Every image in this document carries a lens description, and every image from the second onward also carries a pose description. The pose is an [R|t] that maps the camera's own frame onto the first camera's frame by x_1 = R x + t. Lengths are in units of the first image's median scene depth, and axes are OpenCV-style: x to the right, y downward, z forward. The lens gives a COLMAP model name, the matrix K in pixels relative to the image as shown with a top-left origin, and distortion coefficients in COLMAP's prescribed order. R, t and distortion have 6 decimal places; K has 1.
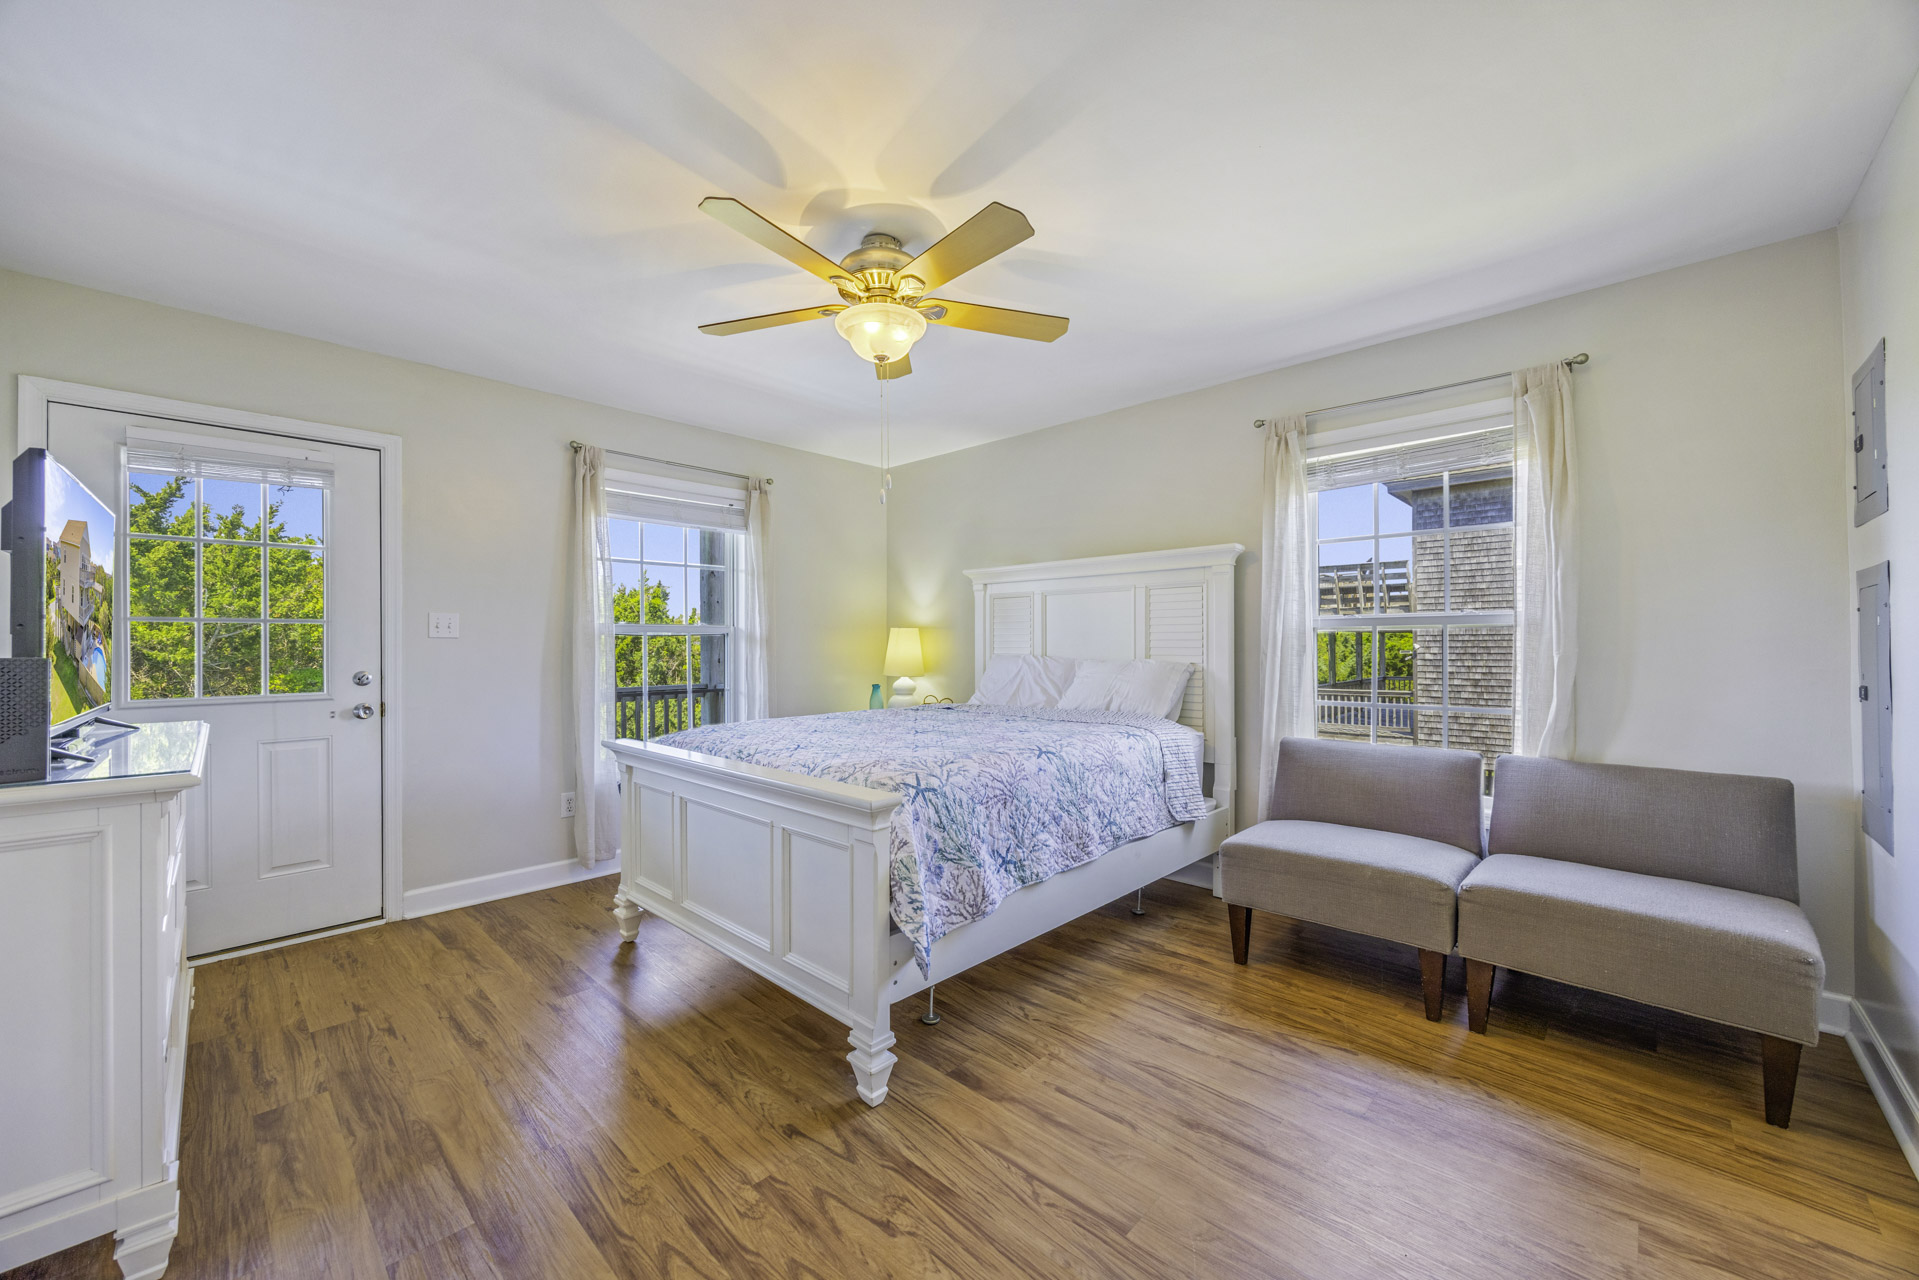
lens RADIAL K [[722.4, 0, 951.5], [0, 722.4, 628.2], [0, 0, 1]] dist [-0.001365, -0.000034]
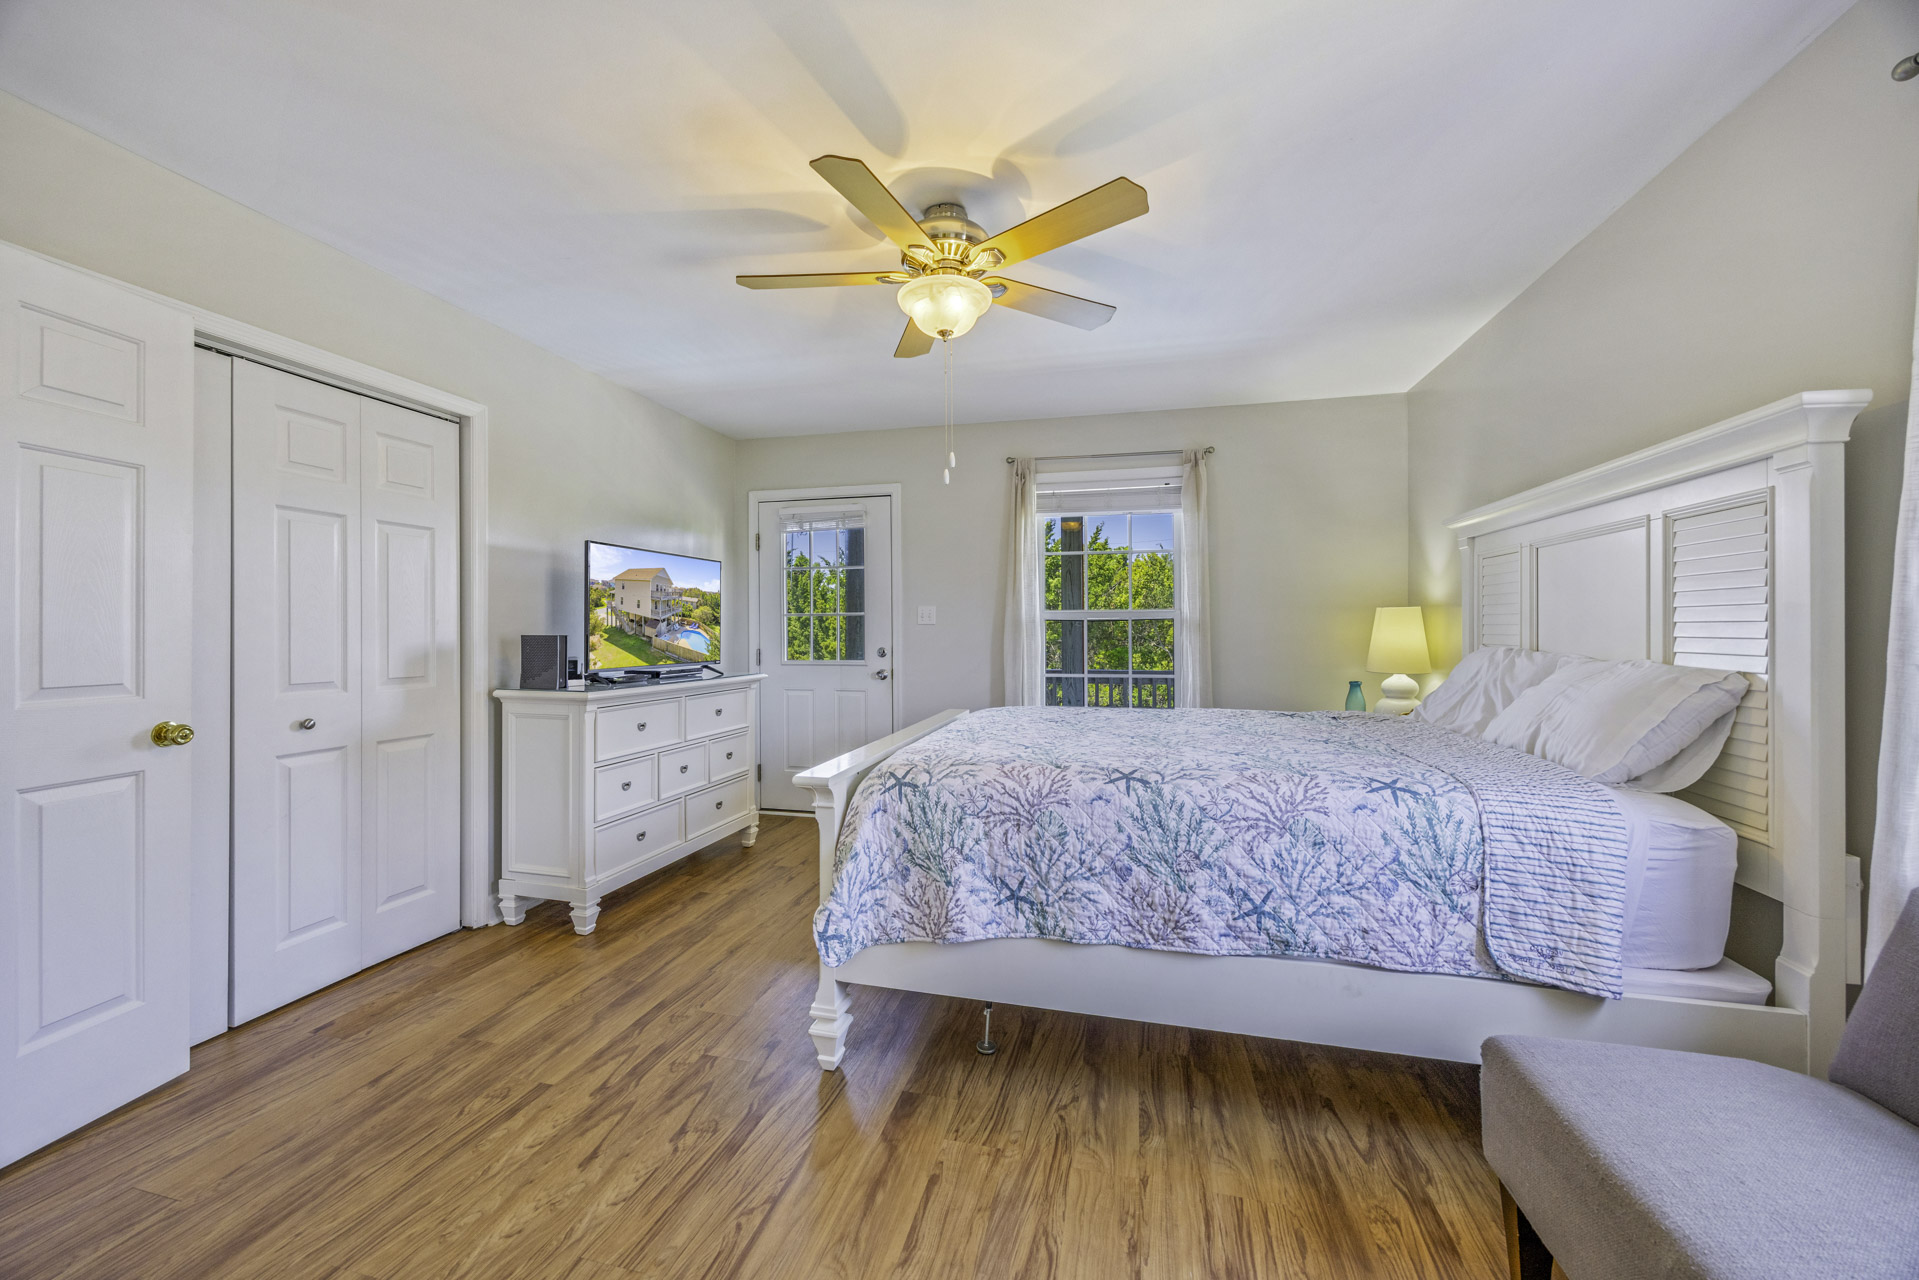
lens RADIAL K [[744.2, 0, 1000.0], [0, 744.2, 616.1], [0, 0, 1]] dist [-0.001280, -0.000070]
pose [[0.500456, -0.013854, -0.865651, 0.753579], [0.019542, 0.999798, -0.004703, 0.008867], [0.865541, -0.014563, 0.500626, 0.534250]]
